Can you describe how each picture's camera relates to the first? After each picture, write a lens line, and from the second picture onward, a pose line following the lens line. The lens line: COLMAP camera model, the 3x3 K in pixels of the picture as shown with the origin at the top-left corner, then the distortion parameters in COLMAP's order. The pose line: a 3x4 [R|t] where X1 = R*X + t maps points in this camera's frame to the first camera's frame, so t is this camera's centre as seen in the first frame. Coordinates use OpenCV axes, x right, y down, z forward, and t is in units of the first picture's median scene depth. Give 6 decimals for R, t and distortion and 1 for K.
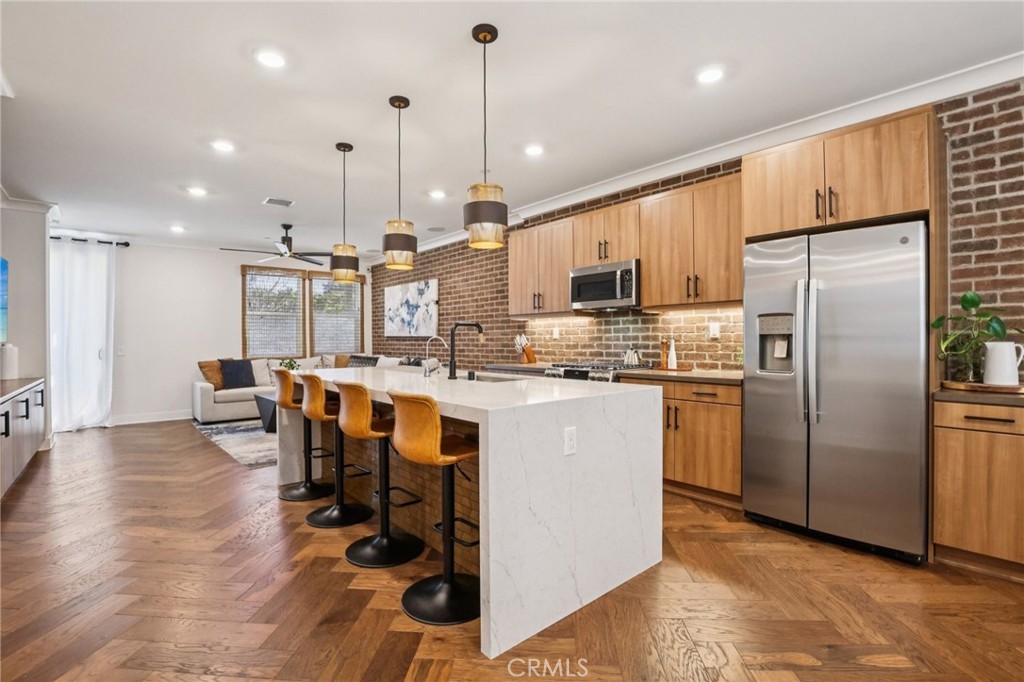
lens RADIAL K [[469.0, 0, 512.9], [0, 469.0, 340.5], [0, 0, 1]] dist [-0.033932, 0.004143]
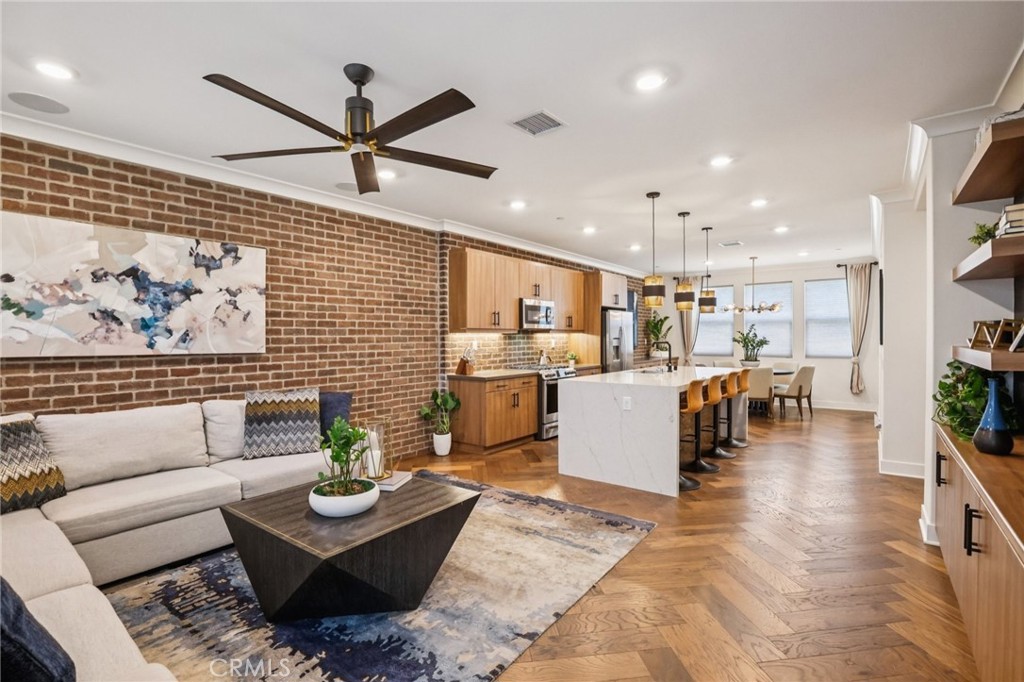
lens RADIAL K [[469.0, 0, 513.6], [0, 469.0, 342.7], [0, 0, 1]] dist [-0.033932, 0.004143]
pose [[-0.191360, -0.002679, 0.981516, -0.902415], [0.011305, 0.999924, 0.004934, -0.023398], [-0.981455, 0.012040, -0.191316, 0.966595]]
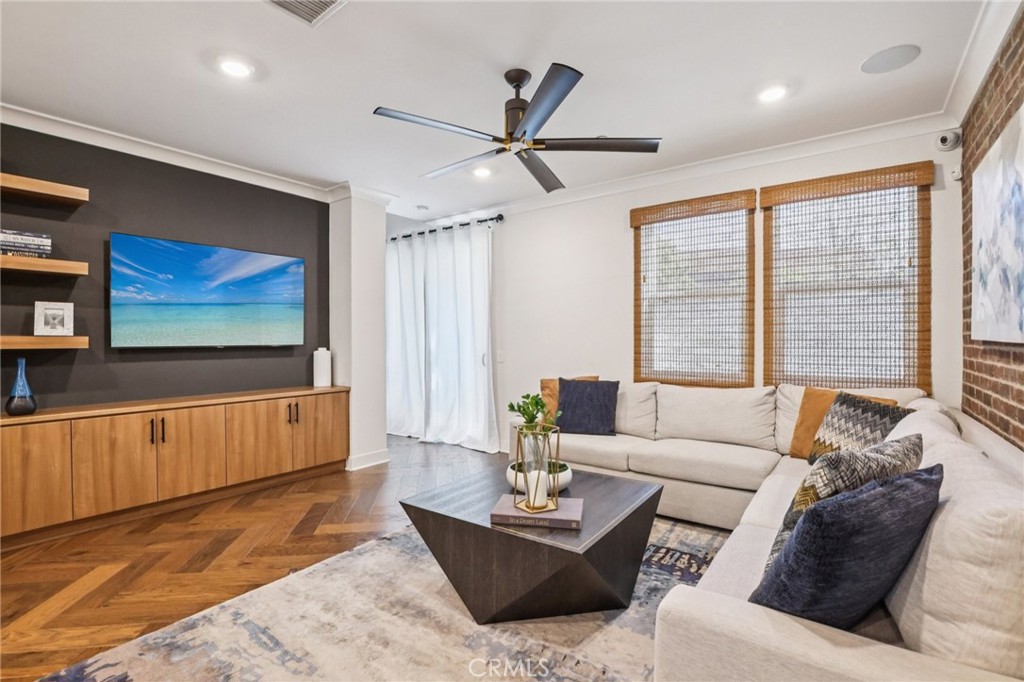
lens RADIAL K [[469.0, 0, 515.2], [0, 469.0, 341.7], [0, 0, 1]] dist [-0.033932, 0.004143]
pose [[0.213104, 0.015335, -0.976909, -0.078534], [-0.002612, 0.999882, 0.015126, -0.015760], [0.977026, -0.000672, 0.213119, 0.924241]]
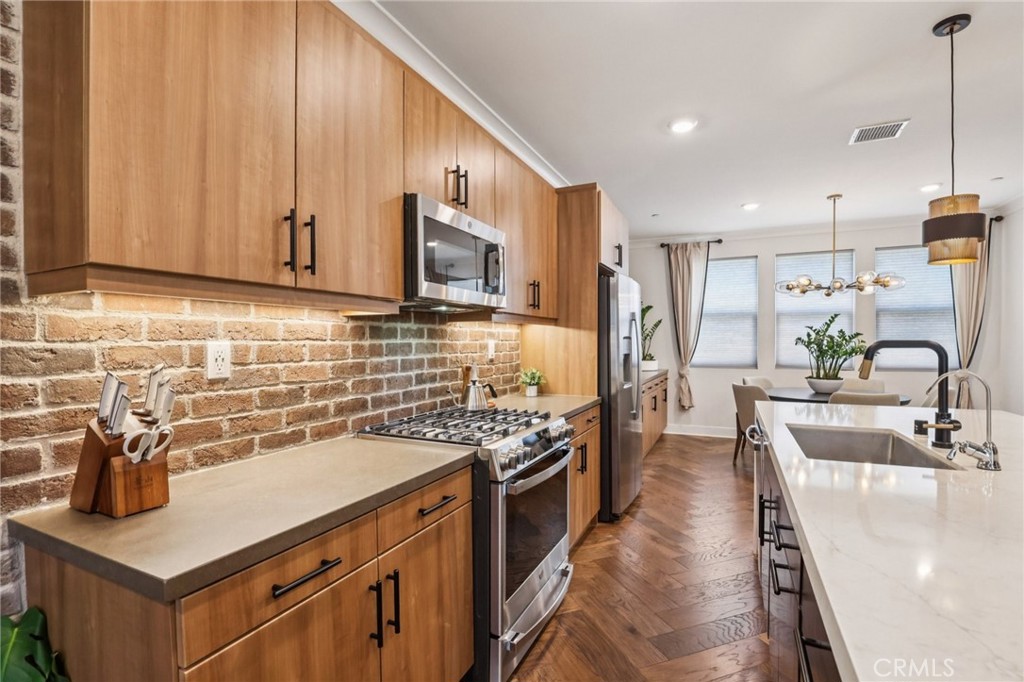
lens RADIAL K [[469.0, 0, 512.3], [0, 469.0, 348.2], [0, 0, 1]] dist [-0.033932, 0.004143]
pose [[-0.399586, -0.001753, 0.916694, -0.199425], [0.012799, 0.999890, 0.007491, -0.018740], [-0.916606, 0.014727, -0.399520, 0.814488]]
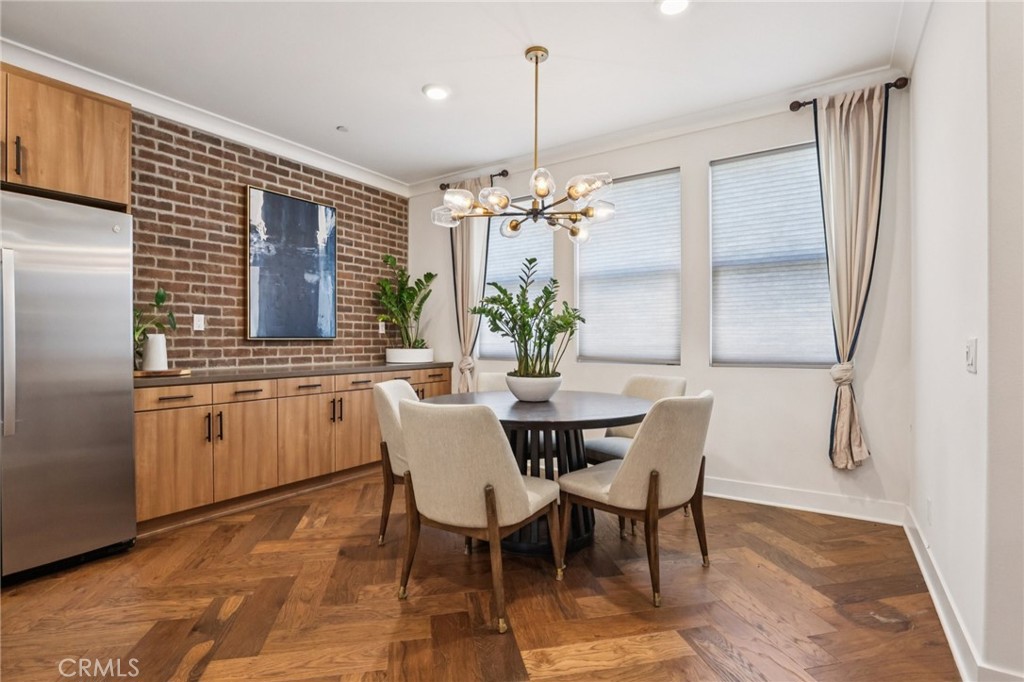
lens RADIAL K [[488.3, 0, 517.7], [0, 488.3, 340.1], [0, 0, 1]] dist [-0.016346, 0.000867]
pose [[-0.269034, 0.008342, 0.963095, -0.147166], [0.007306, 0.999951, -0.006620, 0.013341], [-0.963103, 0.005255, -0.269082, 0.168345]]
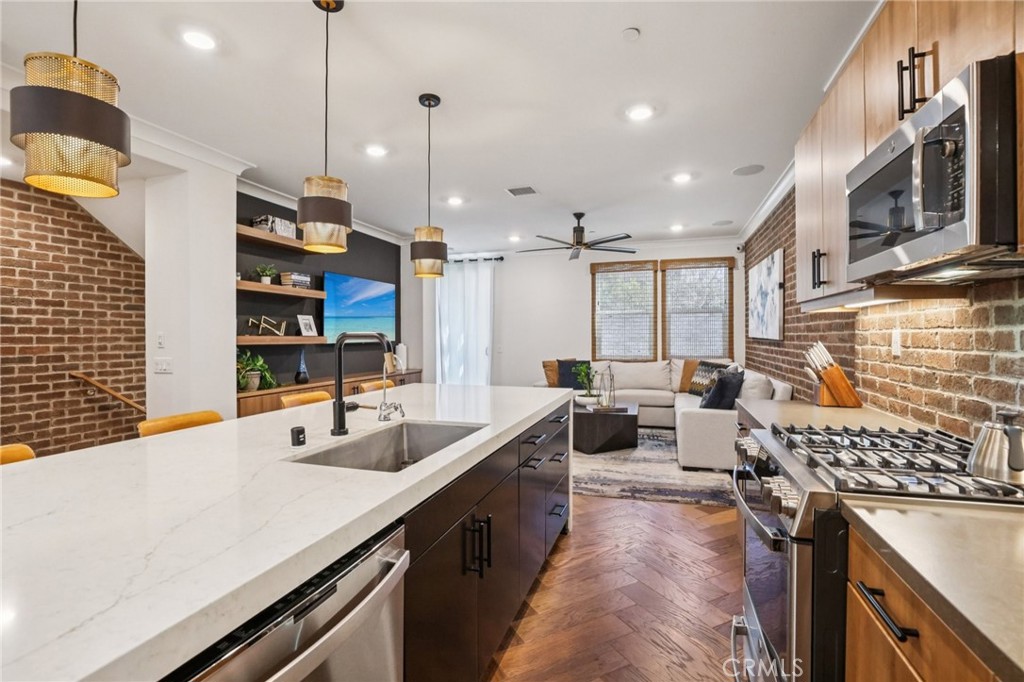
lens RADIAL K [[469.0, 0, 513.9], [0, 469.0, 337.0], [0, 0, 1]] dist [-0.033932, 0.004143]
pose [[0.513655, 0.008185, -0.857958, 0.225055], [-0.002918, 0.999965, 0.007793, -0.019027], [0.857992, -0.001499, 0.513661, 0.438699]]
